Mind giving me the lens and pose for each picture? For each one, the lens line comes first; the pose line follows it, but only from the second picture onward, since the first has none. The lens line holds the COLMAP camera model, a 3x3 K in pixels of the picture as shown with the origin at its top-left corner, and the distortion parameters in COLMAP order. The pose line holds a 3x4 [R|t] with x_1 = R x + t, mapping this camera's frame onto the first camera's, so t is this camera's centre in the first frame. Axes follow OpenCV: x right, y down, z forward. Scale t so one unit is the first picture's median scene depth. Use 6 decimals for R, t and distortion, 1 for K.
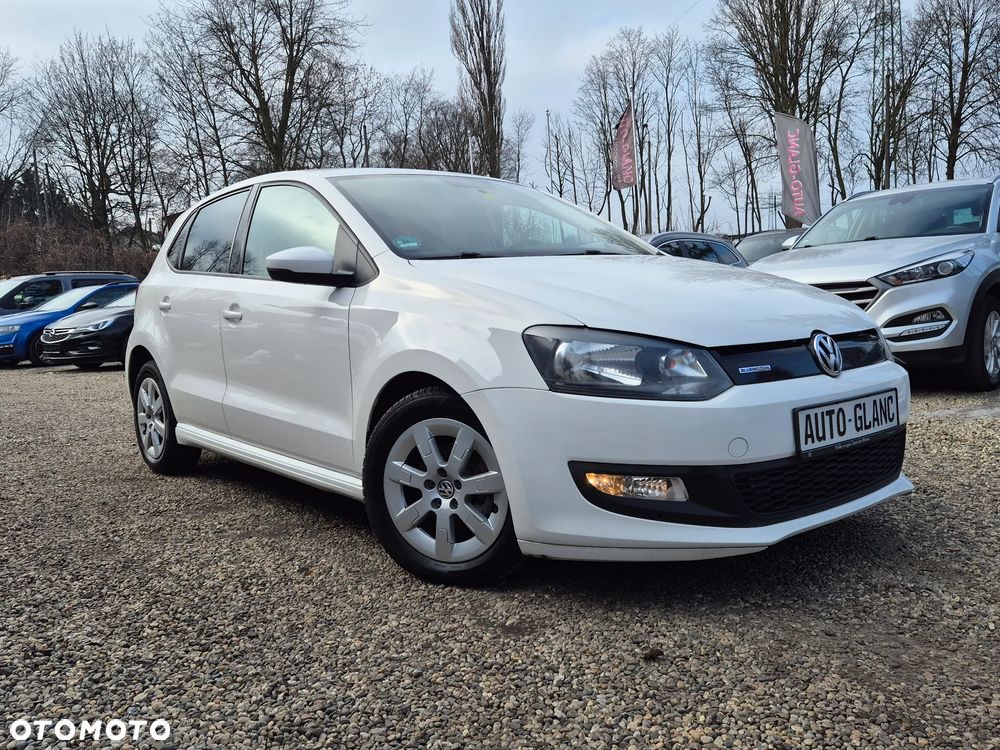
lens RADIAL K [[798.7, 0, 497.6], [0, 798.7, 364.7], [0, 0, 1]] dist [0.091611, -0.056170]
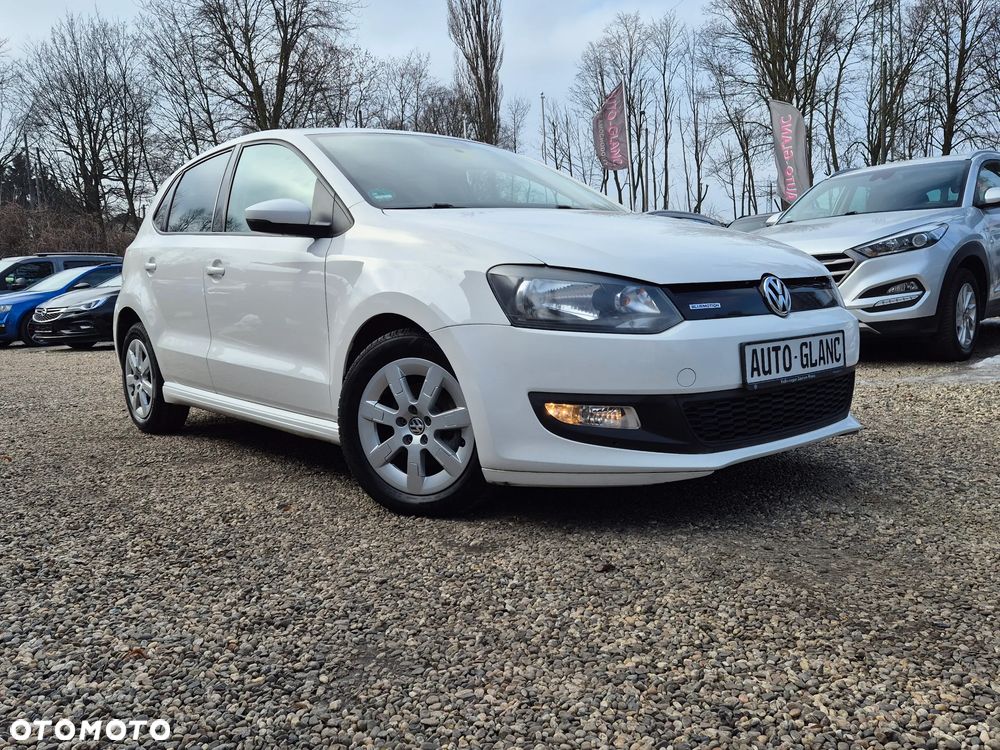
lens RADIAL K [[798.7, 0, 503.4], [0, 798.7, 370.7], [0, 0, 1]] dist [0.091611, -0.056170]
pose [[0.999942, 0.001544, 0.010629, 0.037435], [-0.001766, 0.999780, 0.020907, 0.060003], [-0.010594, -0.020925, 0.999725, -0.048515]]
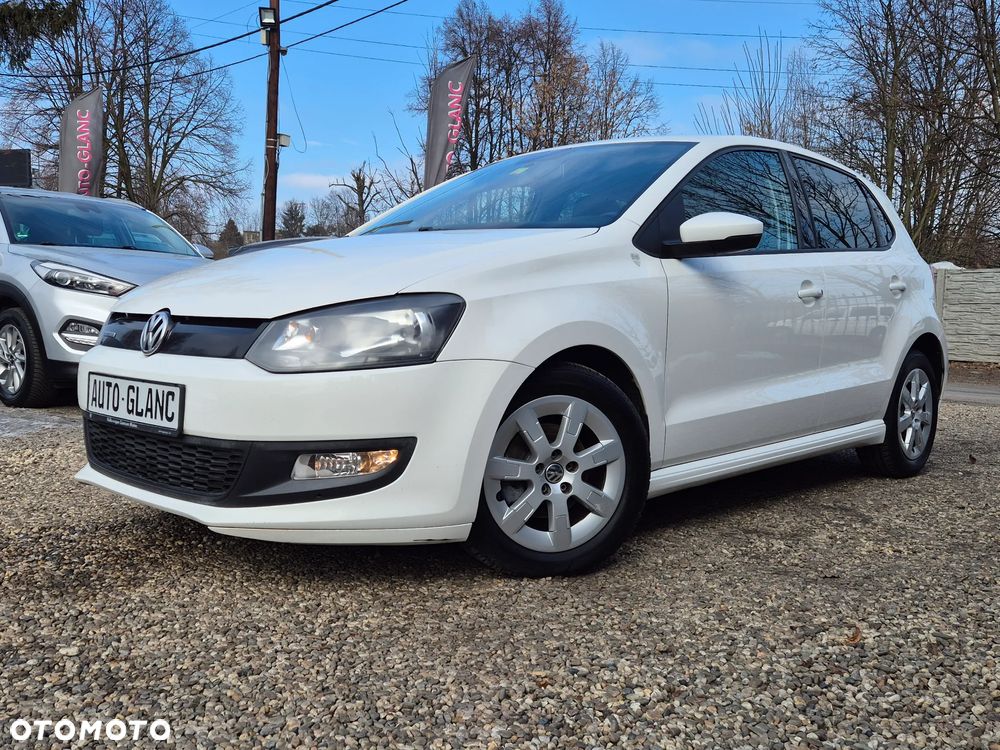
lens RADIAL K [[974.1, 0, 499.9], [0, 974.1, 377.2], [0, 0, 1]] dist [0.071363, 0.000000]
pose [[0.098147, 0.113858, -0.988637, 1.522953], [-0.111368, 0.988450, 0.102780, -0.119958], [0.988921, 0.100015, 0.109693, 1.216575]]
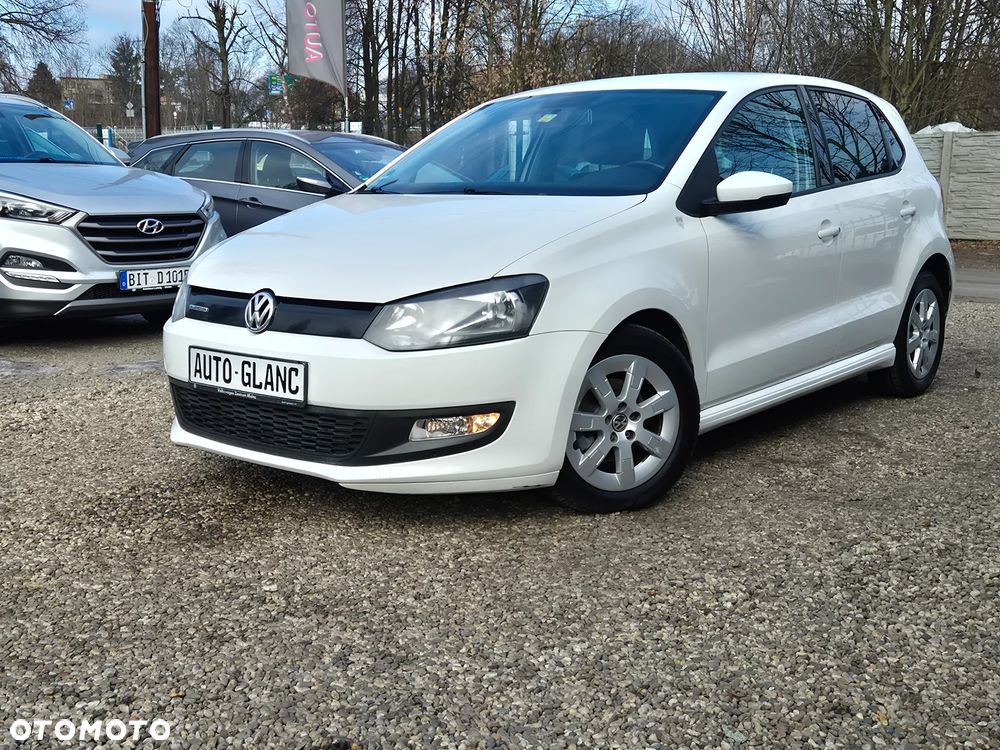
lens RADIAL K [[1247.7, 0, 492.1], [0, 1247.7, 390.3], [0, 0, 1]] dist [0.099798, 0.000000]
pose [[0.178920, 0.215039, -0.960076, 1.956781], [-0.087020, 0.975457, 0.202267, -0.257528], [0.980008, 0.047356, 0.193241, 0.935861]]
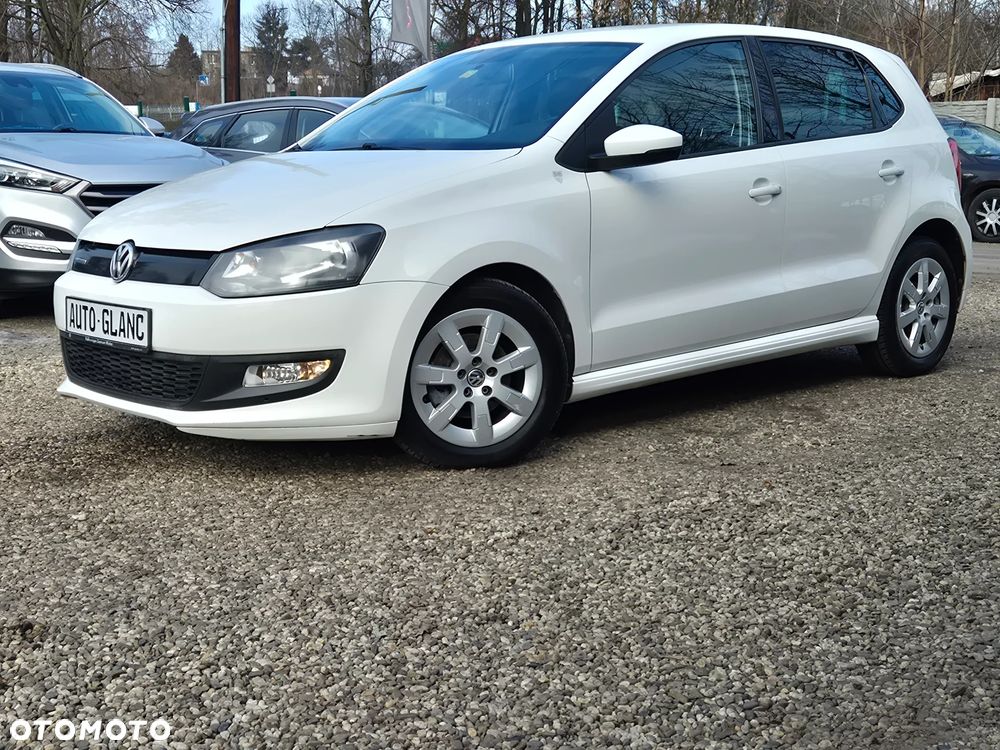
lens RADIAL K [[1458.7, 0, 478.8], [0, 1458.7, 381.1], [0, 0, 1]] dist [0.099809, 0.000000]
pose [[0.024878, 0.200136, -0.979452, 2.267471], [-0.074634, 0.977393, 0.197819, -0.268853], [0.996901, 0.068179, 0.039253, 1.340310]]
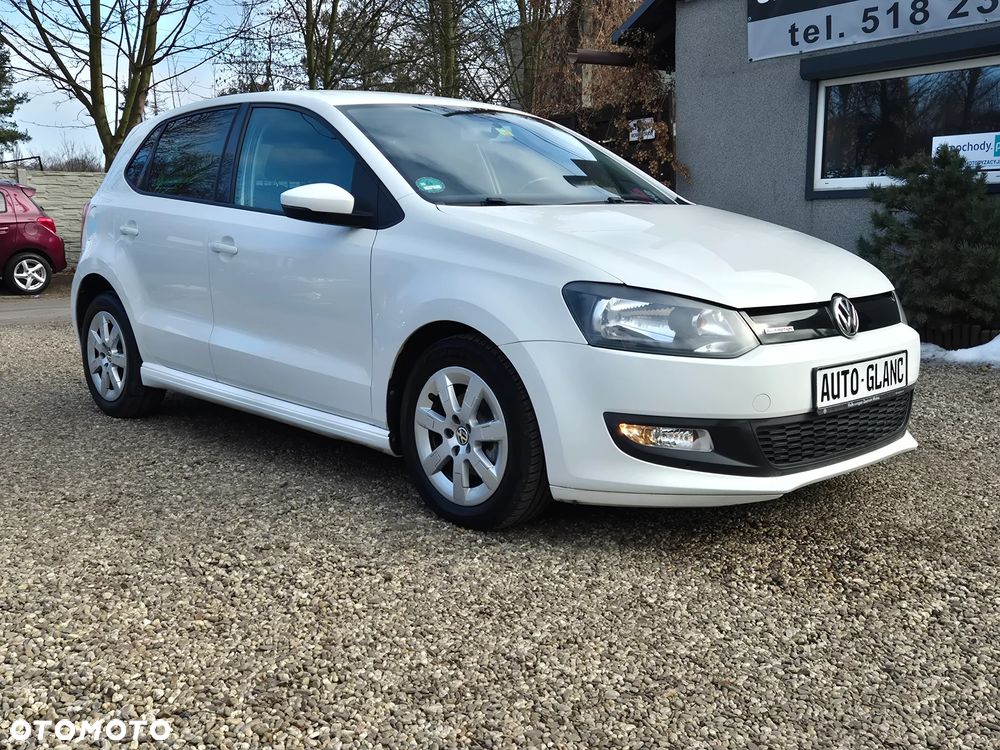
lens RADIAL K [[990.3, 0, 509.2], [0, 990.3, 367.0], [0, 0, 1]] dist [0.075052, 0.000000]
pose [[0.996833, 0.029006, 0.074050, -0.113890], [-0.034026, 0.997142, 0.067454, -0.019330], [-0.071882, -0.069760, 0.994971, -0.245058]]
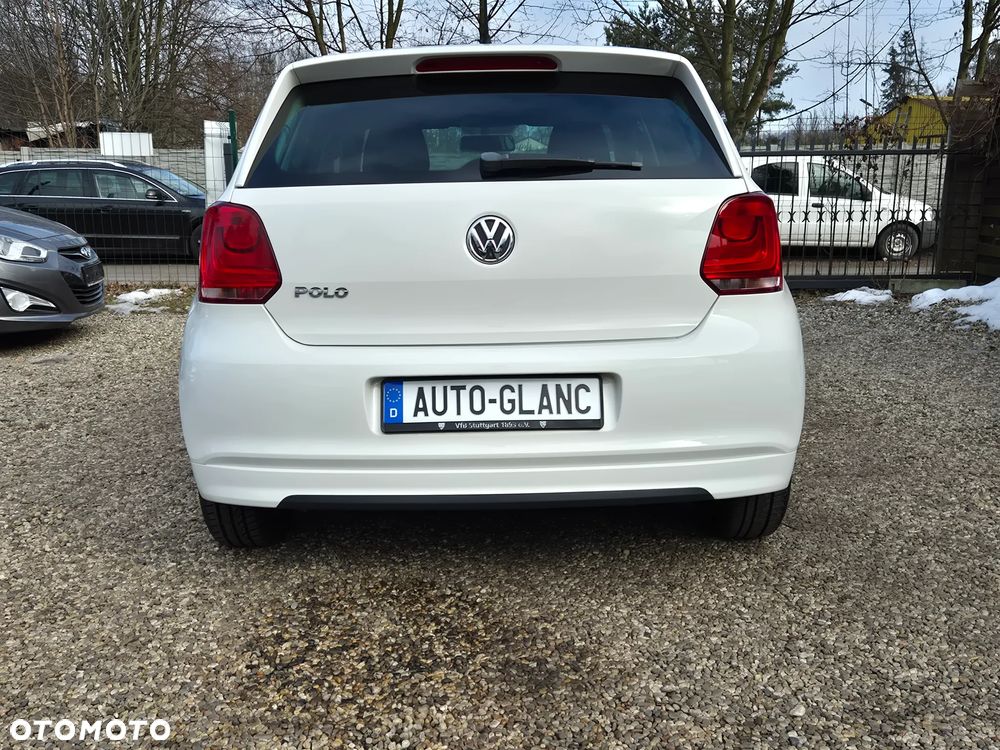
lens RADIAL K [[974.1, 0, 497.6], [0, 974.1, 376.5], [0, 0, 1]] dist [0.071363, 0.000000]
pose [[0.808873, 0.151373, -0.568165, 0.932956], [-0.074626, 0.984908, 0.156161, -0.106067], [0.583229, -0.083914, 0.807962, 0.174455]]
